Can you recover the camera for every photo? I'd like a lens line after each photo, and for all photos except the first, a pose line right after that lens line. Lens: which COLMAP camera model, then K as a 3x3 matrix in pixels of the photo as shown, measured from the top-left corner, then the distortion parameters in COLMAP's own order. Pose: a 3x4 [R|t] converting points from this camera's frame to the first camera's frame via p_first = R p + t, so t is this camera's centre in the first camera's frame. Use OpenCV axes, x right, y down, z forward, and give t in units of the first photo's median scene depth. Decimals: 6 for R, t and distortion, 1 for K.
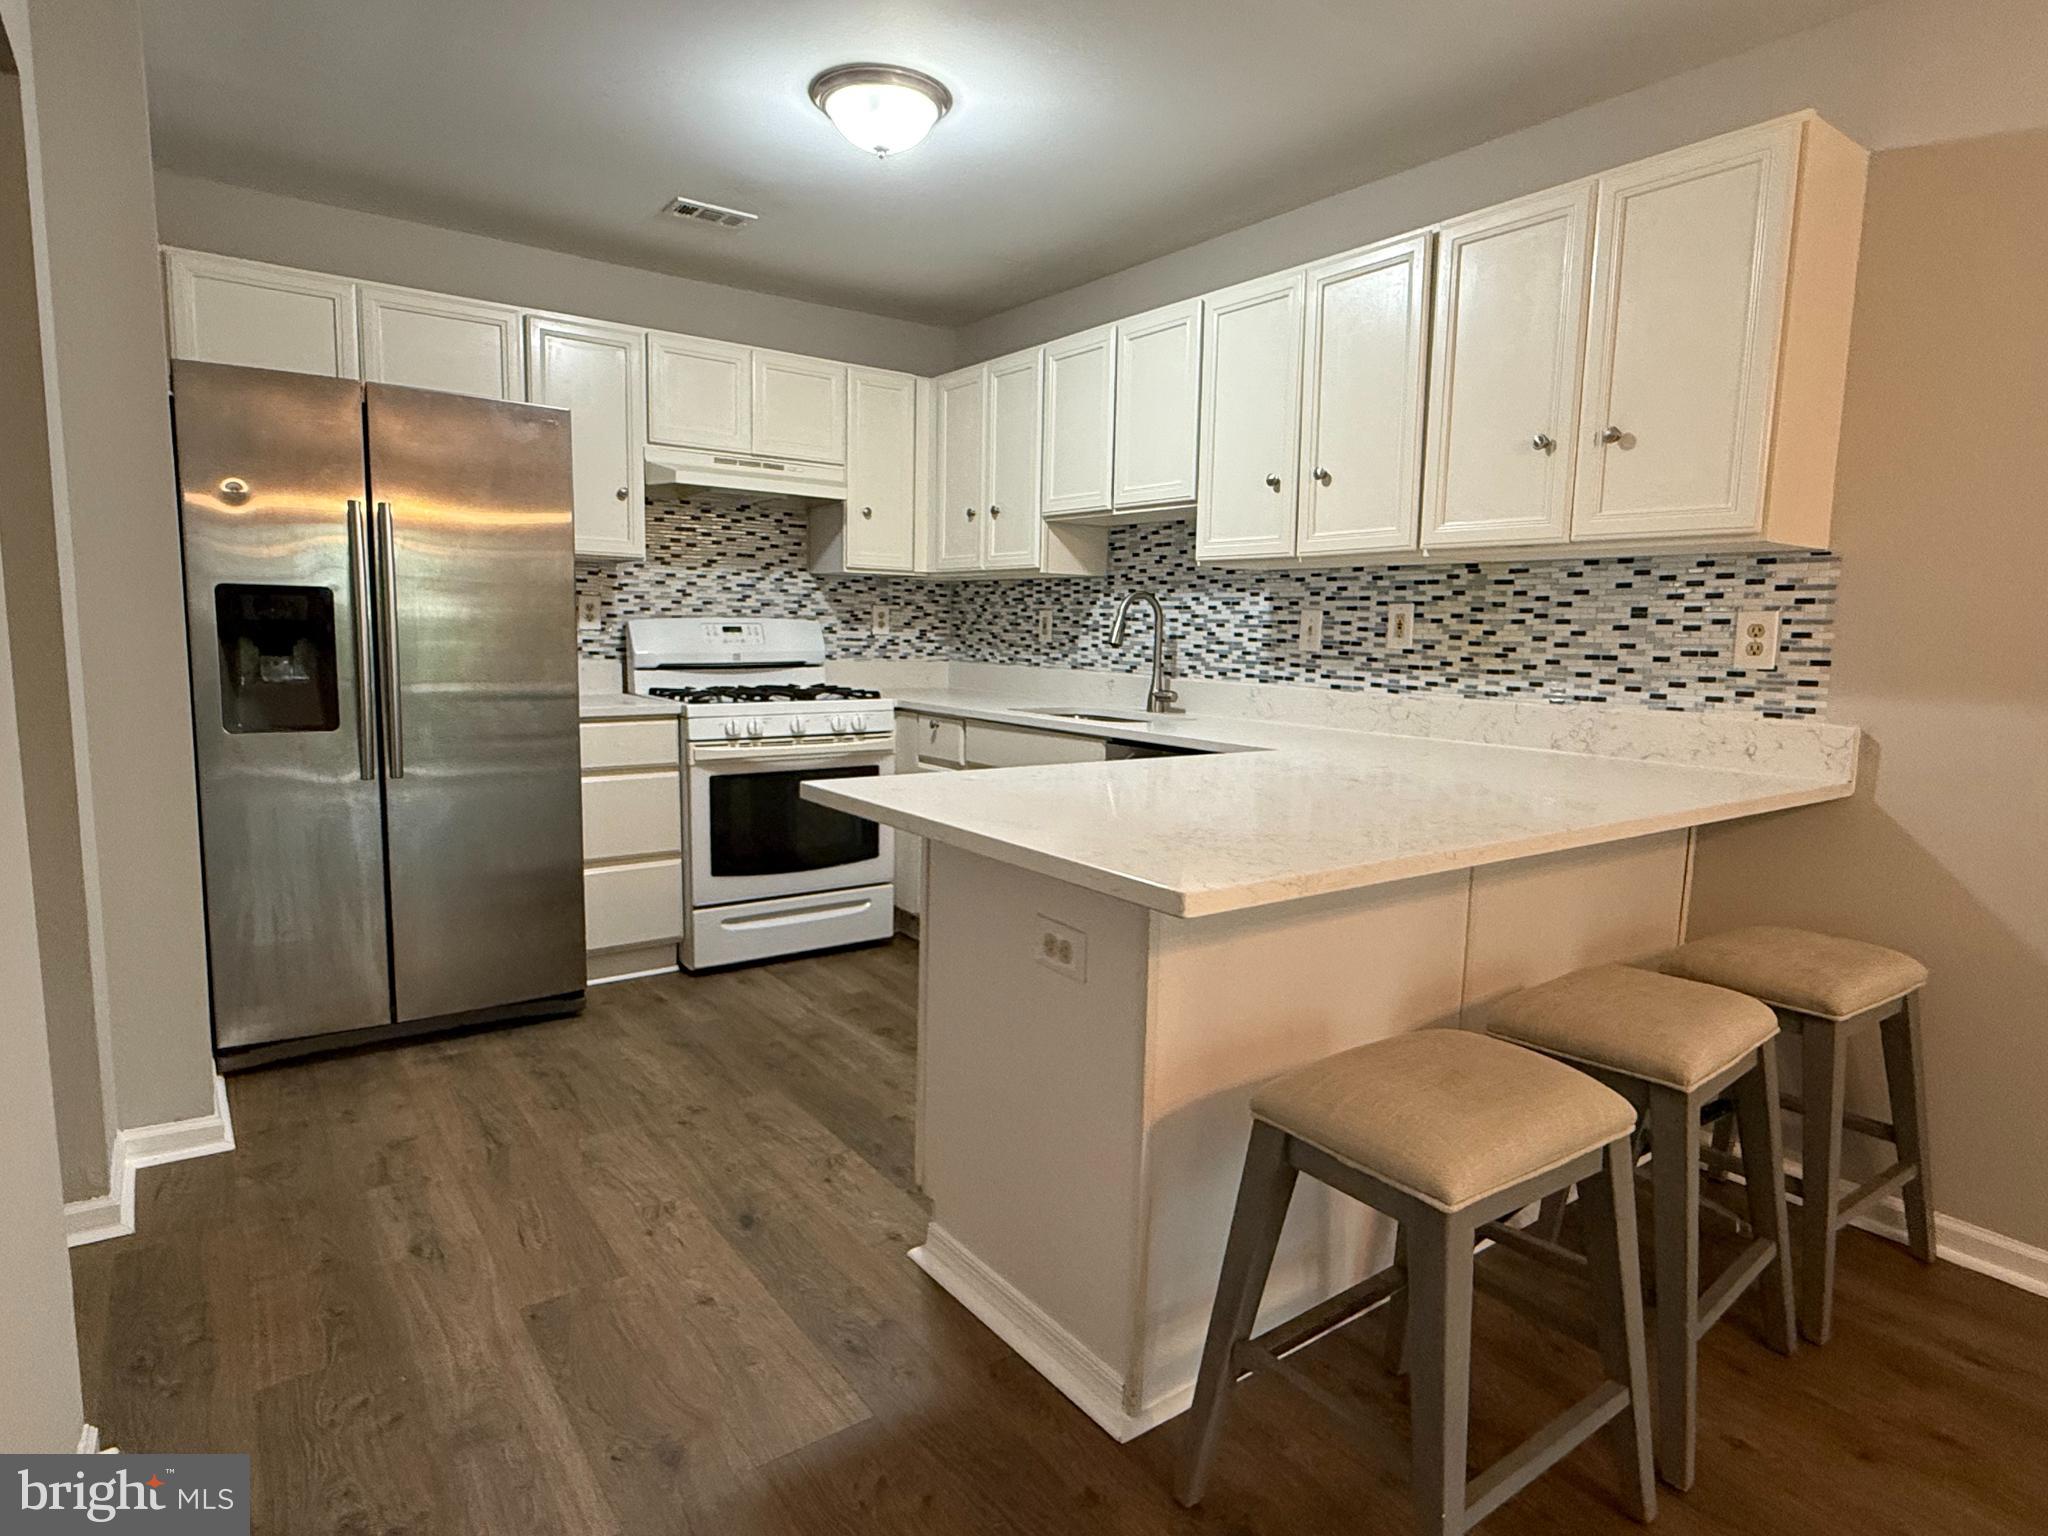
lens RADIAL K [[1127.7, 0, 1018.5], [0, 1127.7, 769.9], [0, 0, 1]] dist [0.008175, 0.000556]
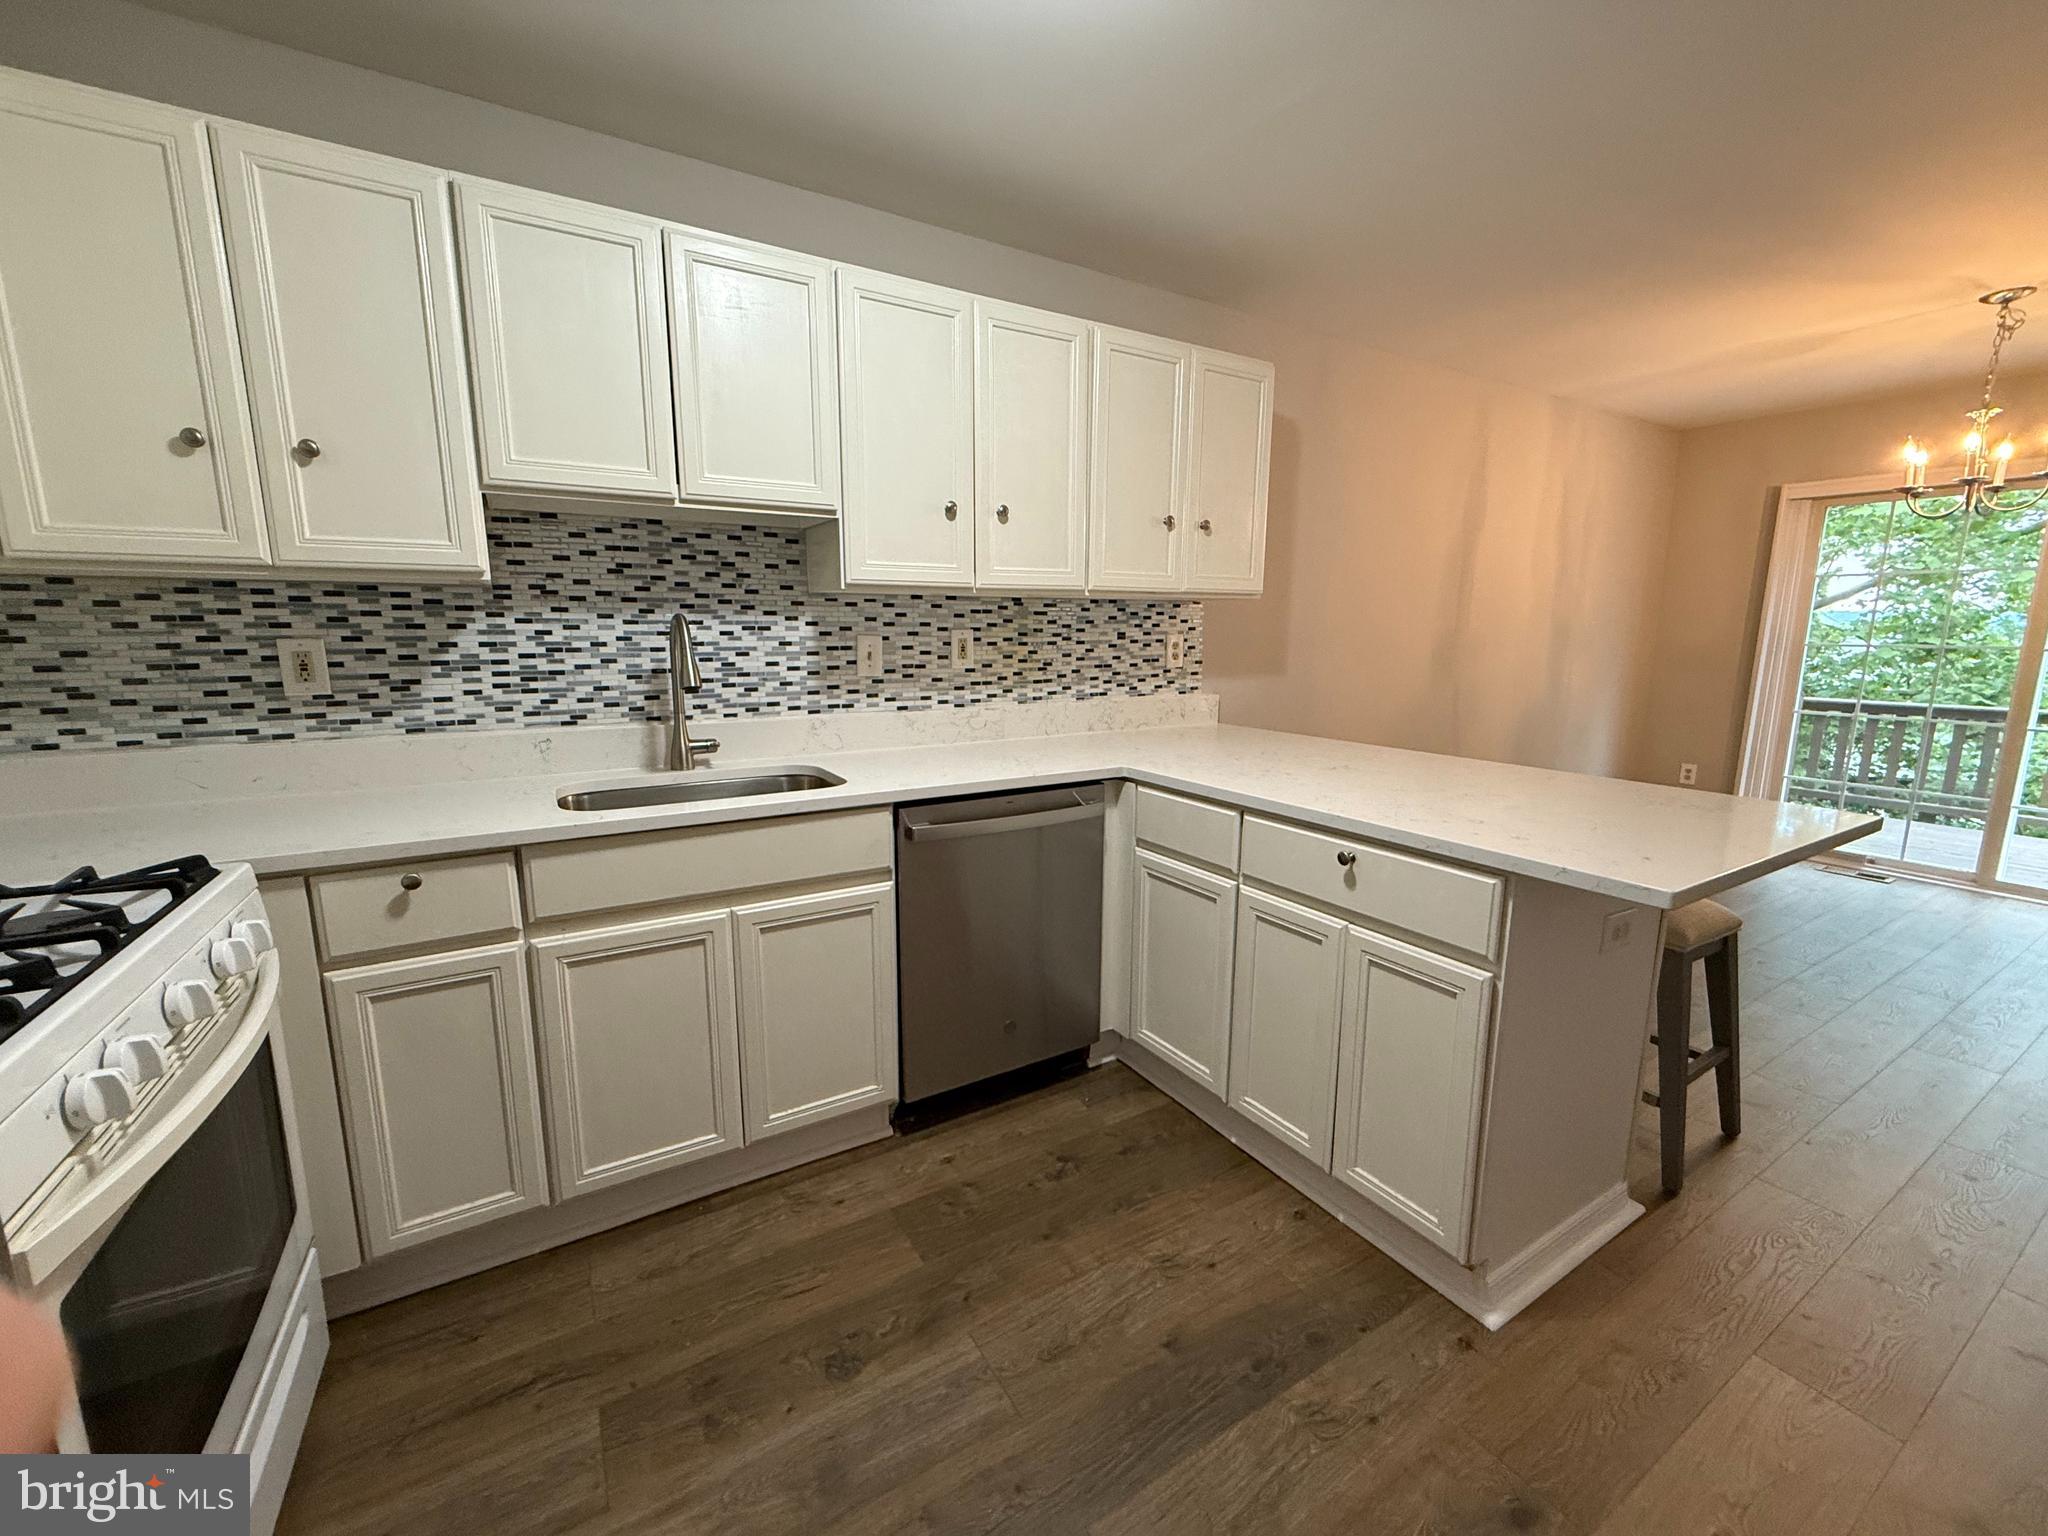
lens RADIAL K [[812.2, 0, 1015.1], [0, 812.2, 767.8], [0, 0, 1]] dist [-0.000923, 0.000616]
pose [[0.094754, -0.190830, 0.977039, -0.420832], [0.126775, 0.975777, 0.178289, -0.128085], [-0.987395, 0.106971, 0.116652, 0.736682]]
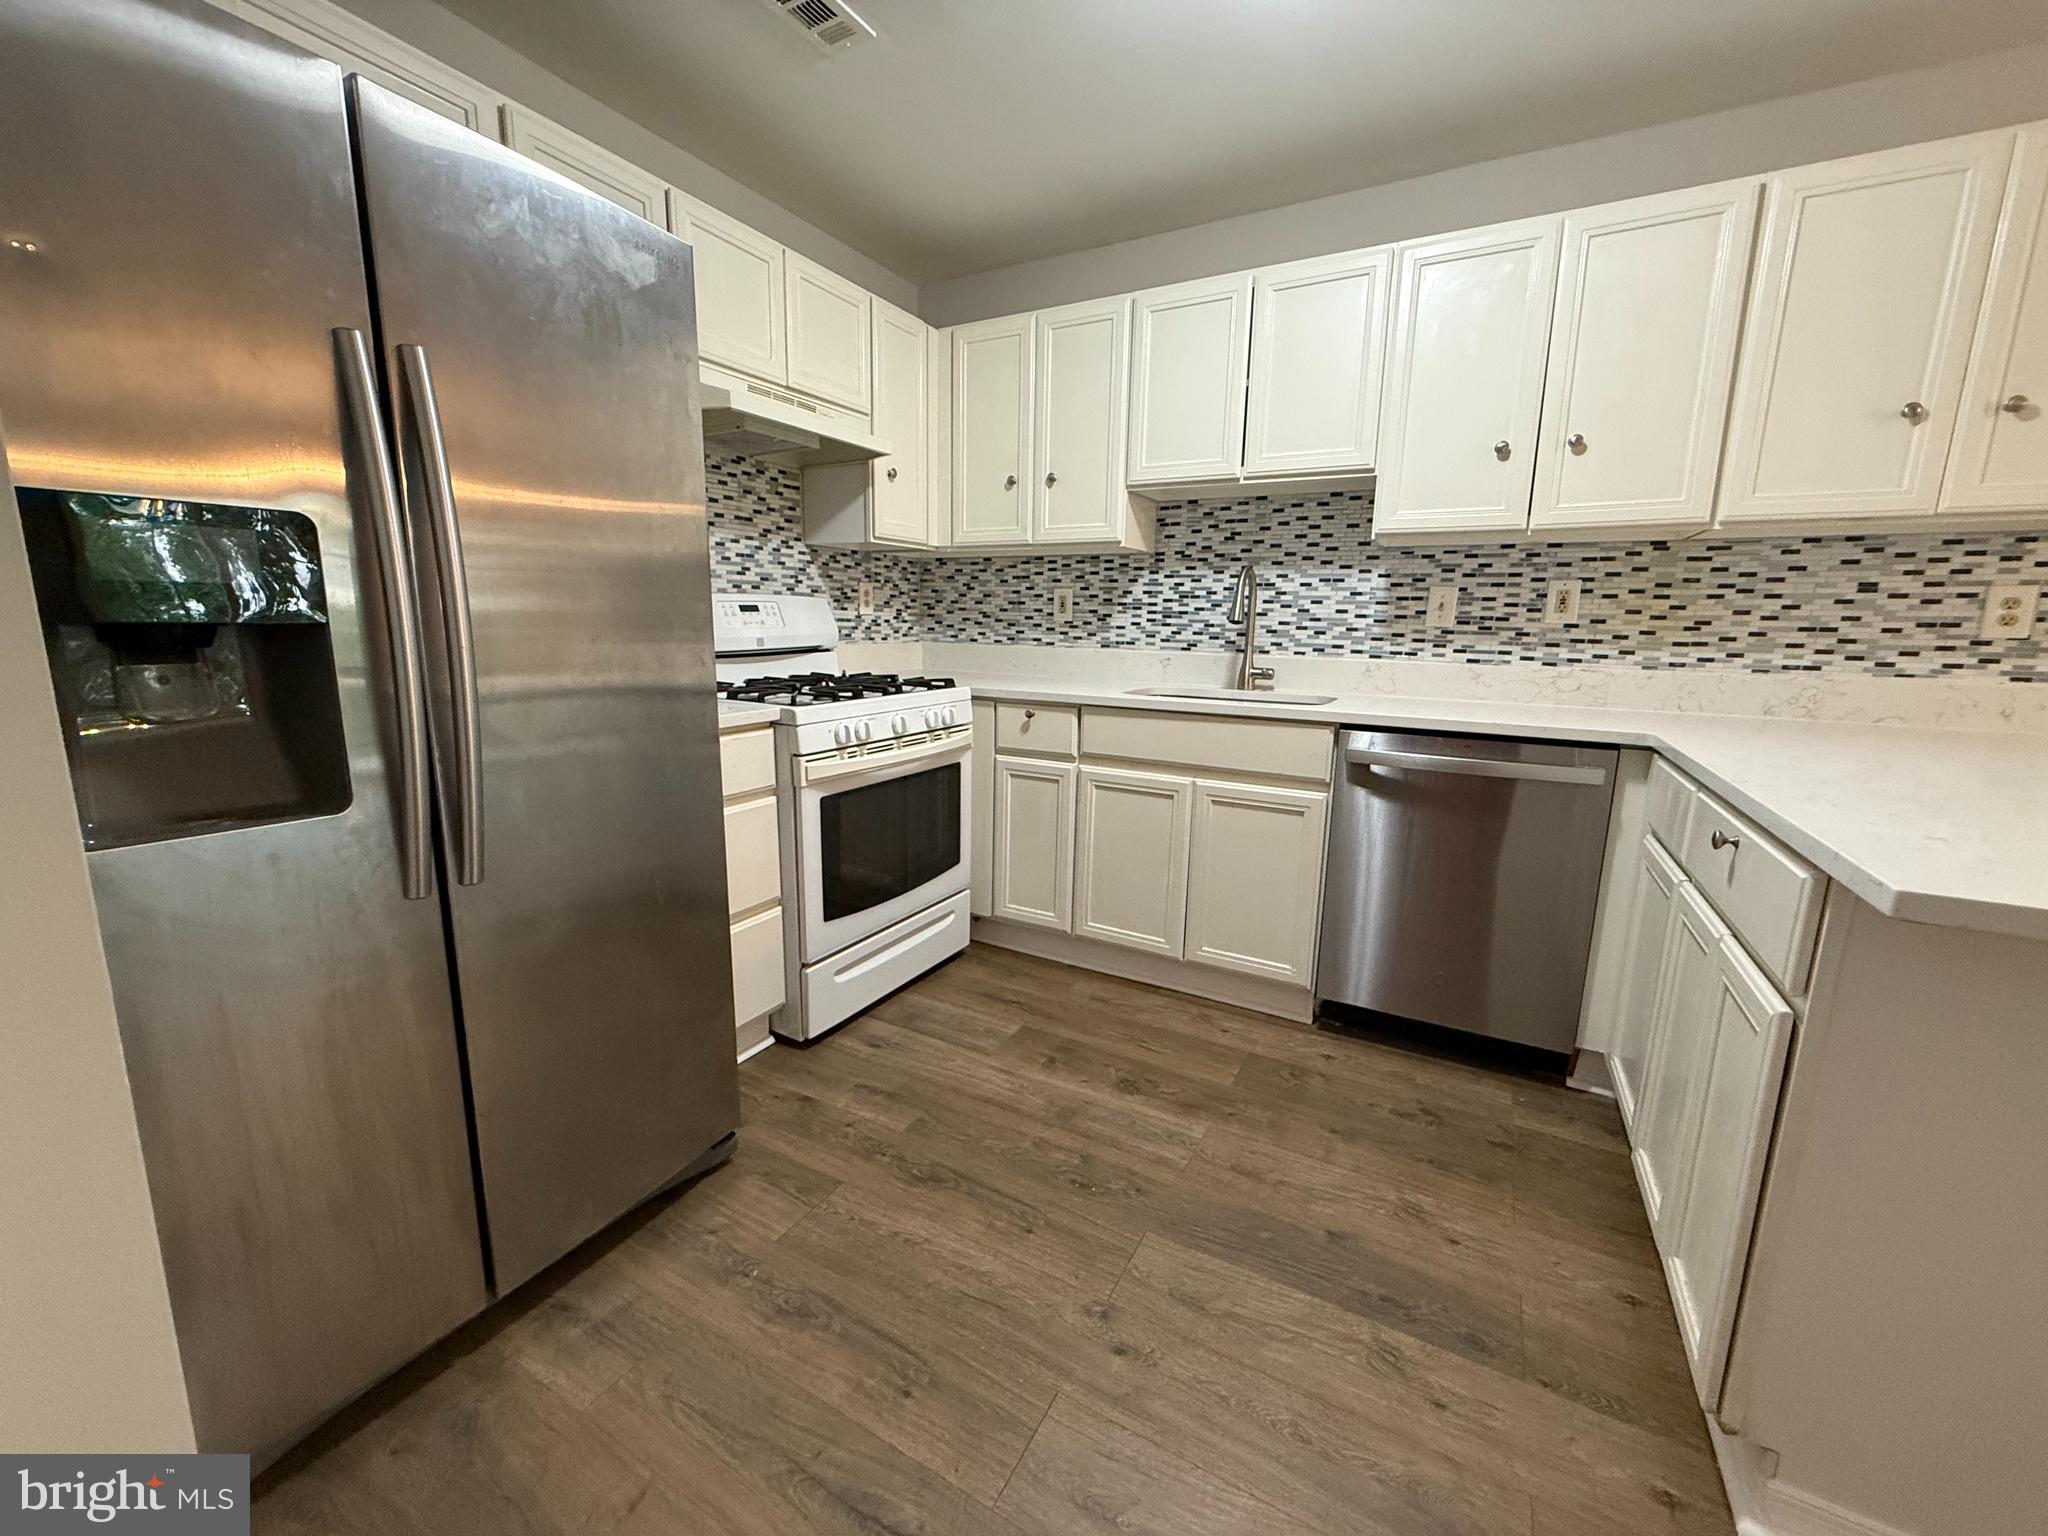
lens RADIAL K [[812.2, 0, 1020.6], [0, 812.2, 764.4], [0, 0, 1]] dist [-0.000923, 0.000616]
pose [[0.911096, -0.079508, 0.404454, -0.373657], [0.054846, 0.995879, 0.072222, -0.050273], [-0.408530, -0.043619, 0.911702, 0.436867]]
